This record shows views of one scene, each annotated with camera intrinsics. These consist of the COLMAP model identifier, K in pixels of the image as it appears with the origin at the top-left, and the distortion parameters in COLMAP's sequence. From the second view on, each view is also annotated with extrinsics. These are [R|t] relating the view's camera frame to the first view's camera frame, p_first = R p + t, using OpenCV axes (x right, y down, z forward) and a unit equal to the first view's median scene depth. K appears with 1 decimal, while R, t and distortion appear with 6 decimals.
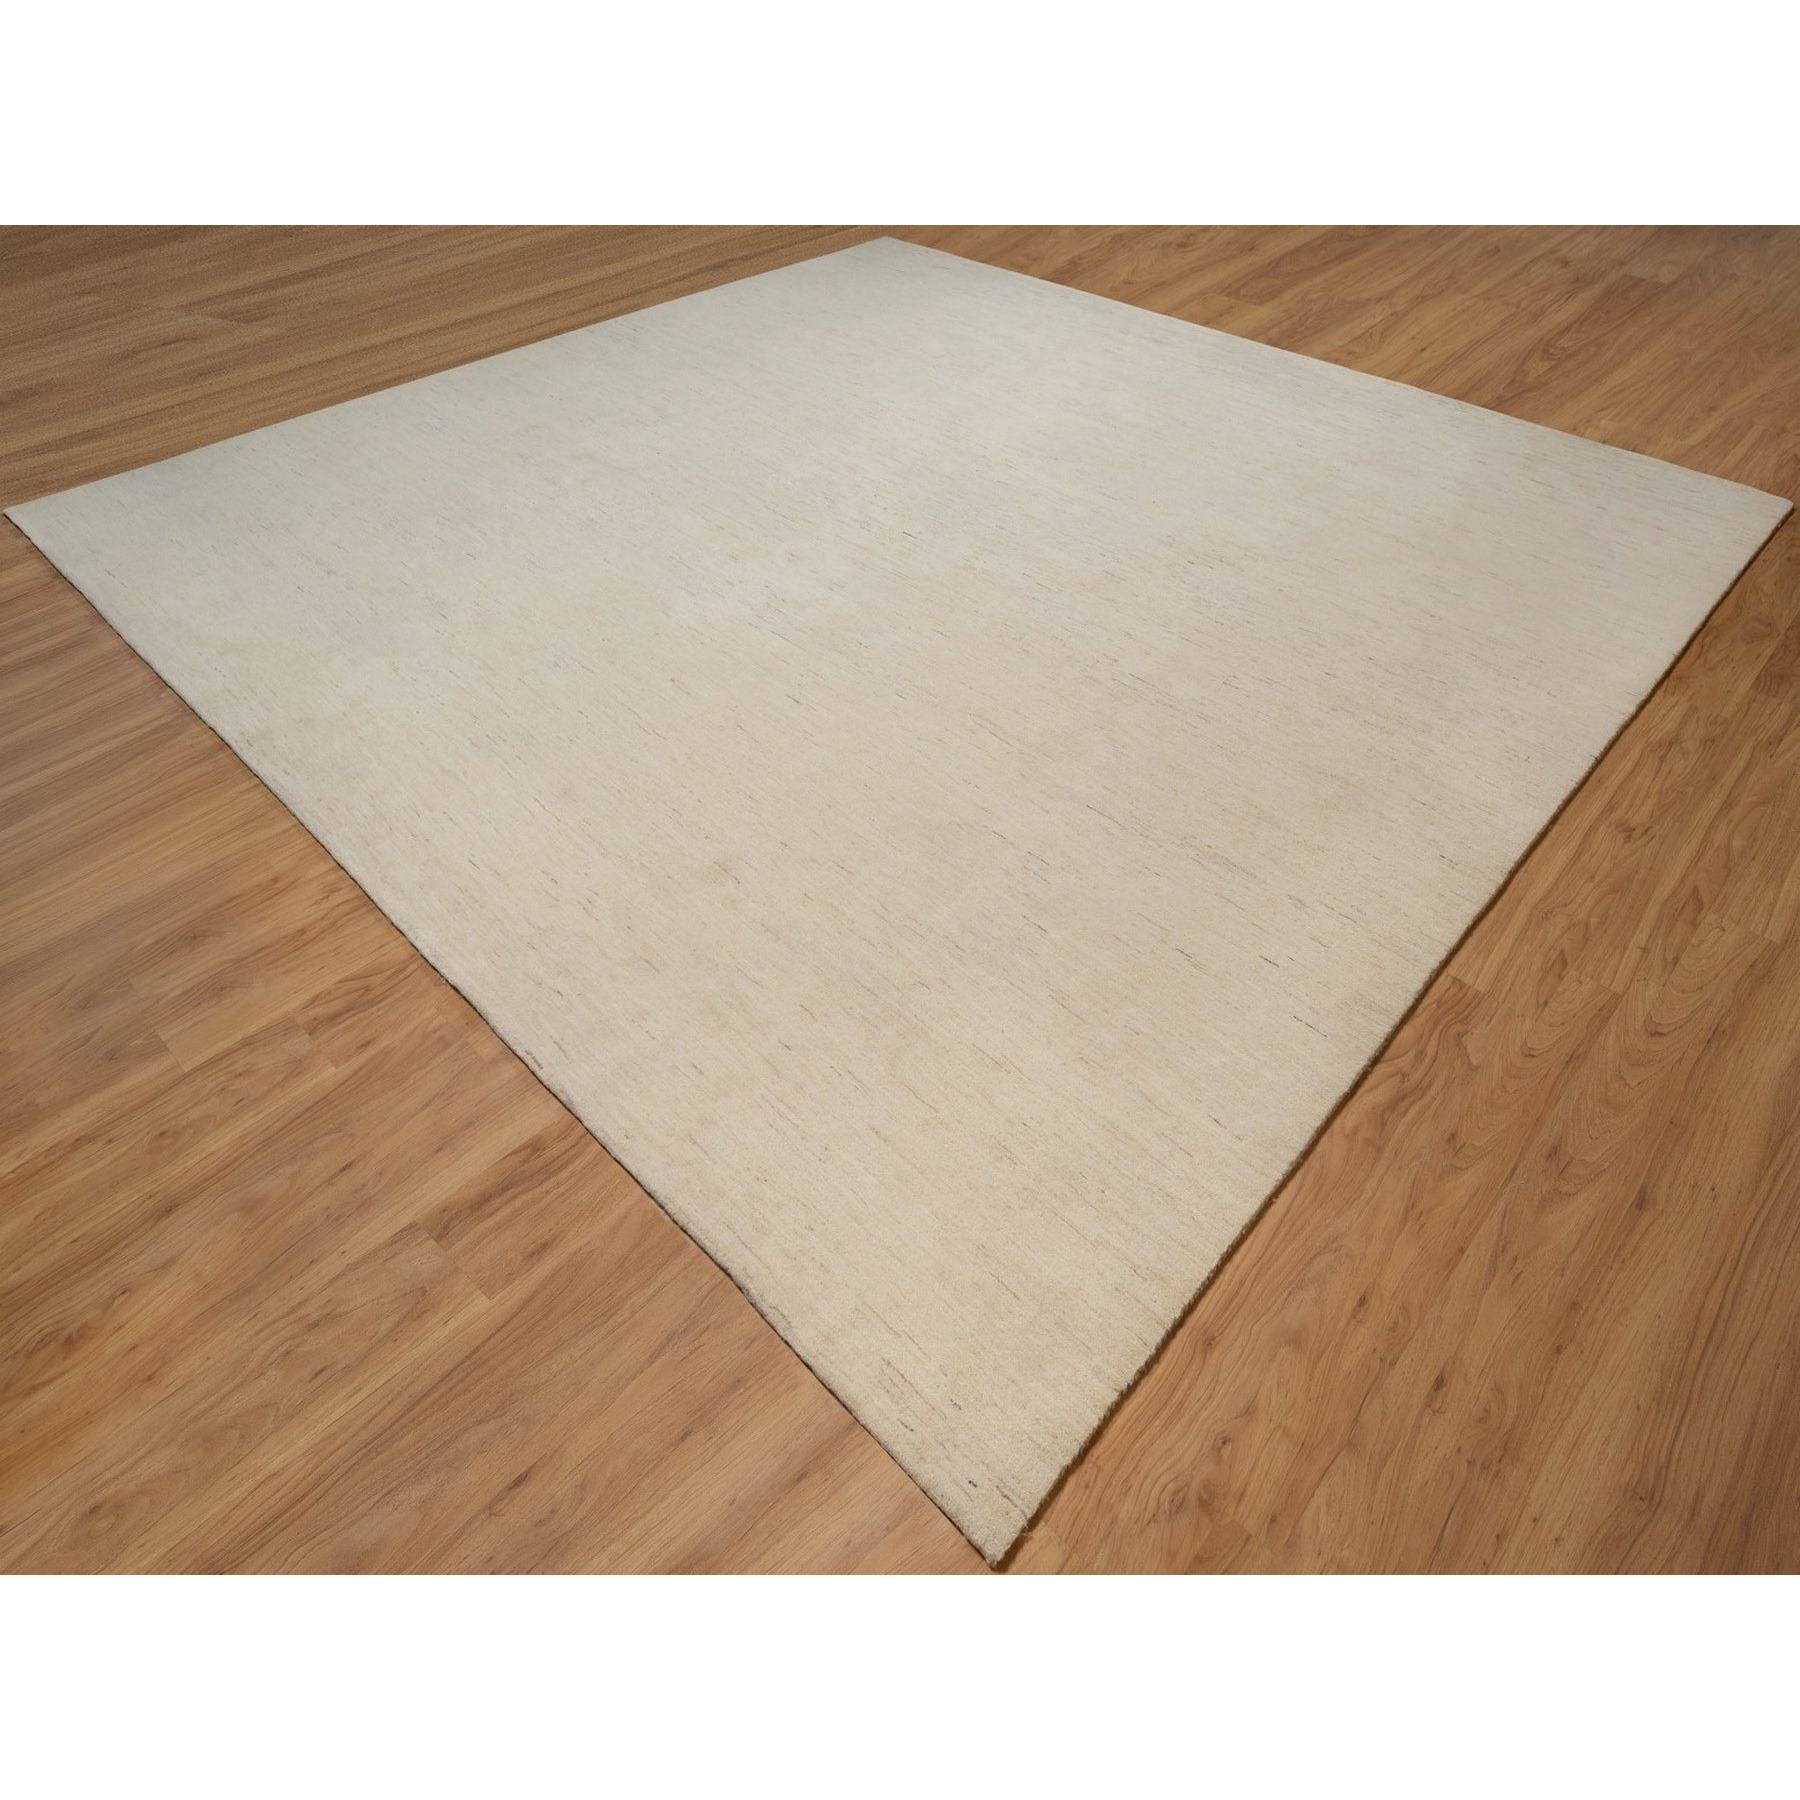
lens RADIAL K [[963.9, 0, 899.2], [0, 963.9, 904.9], [0, 0, 1]] dist [-0.003797, 0.000069]
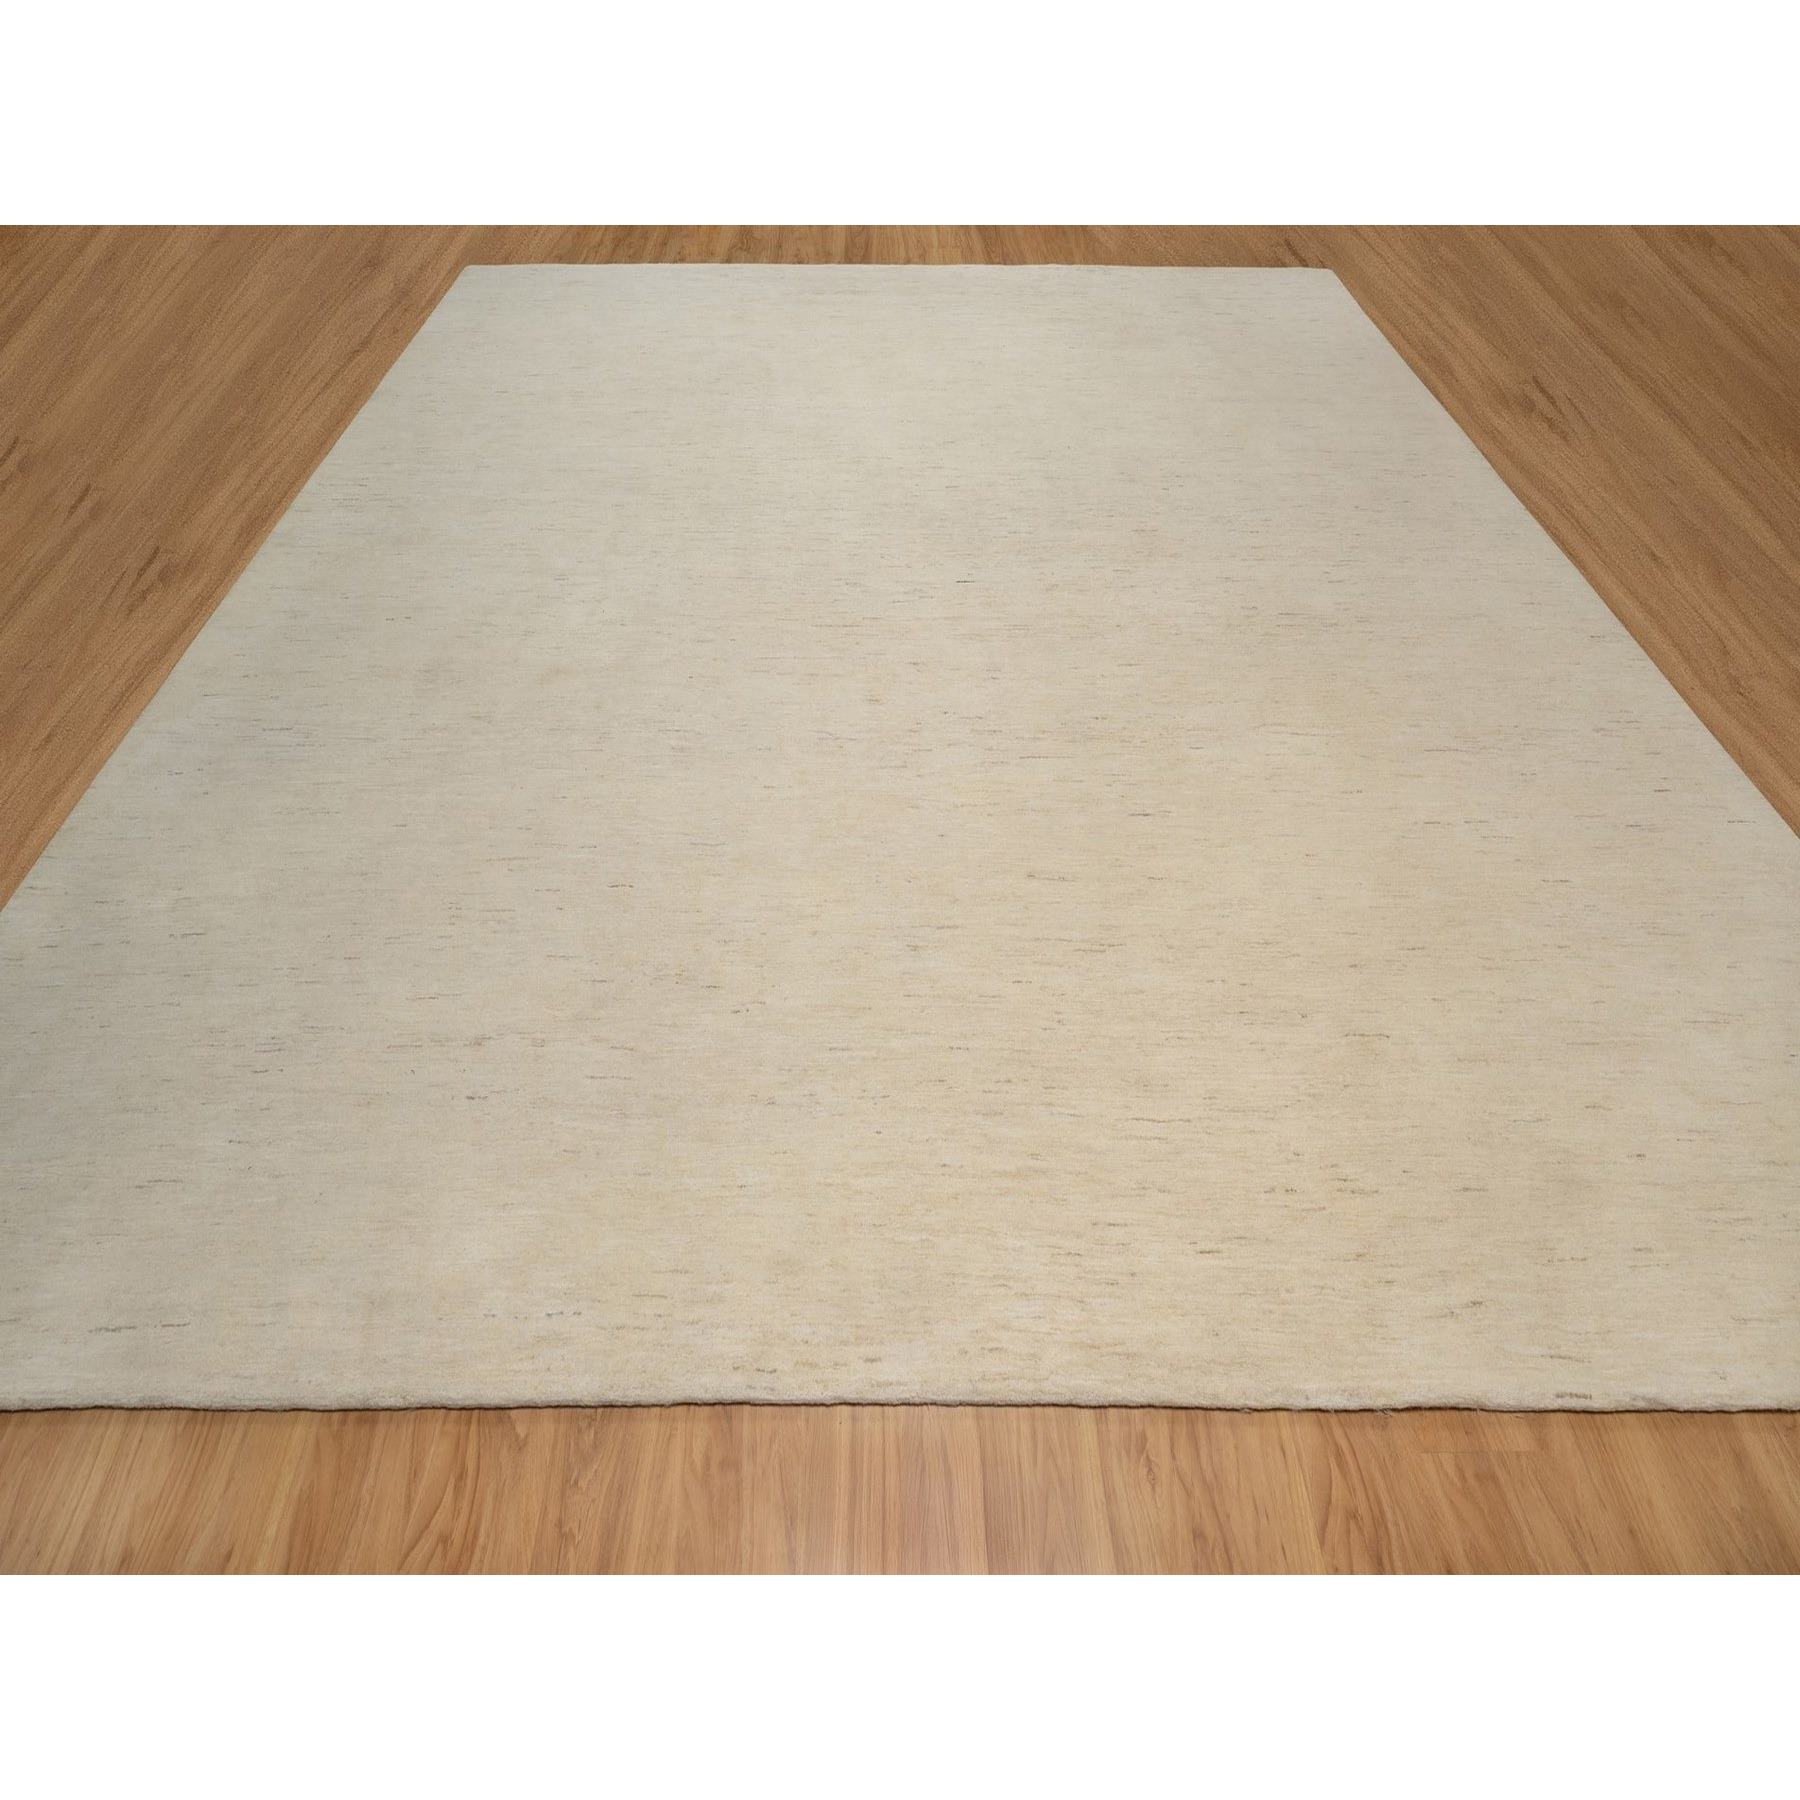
lens RADIAL K [[932.6, 0, 896.3], [0, 932.6, 900.3], [0, 0, 1]] dist [0.000658, 0.000178]
pose [[0.732207, -0.544567, 0.409047, -0.764183], [0.524168, 0.834046, 0.172094, -0.492382], [-0.434881, 0.088401, 0.896138, 0.511866]]
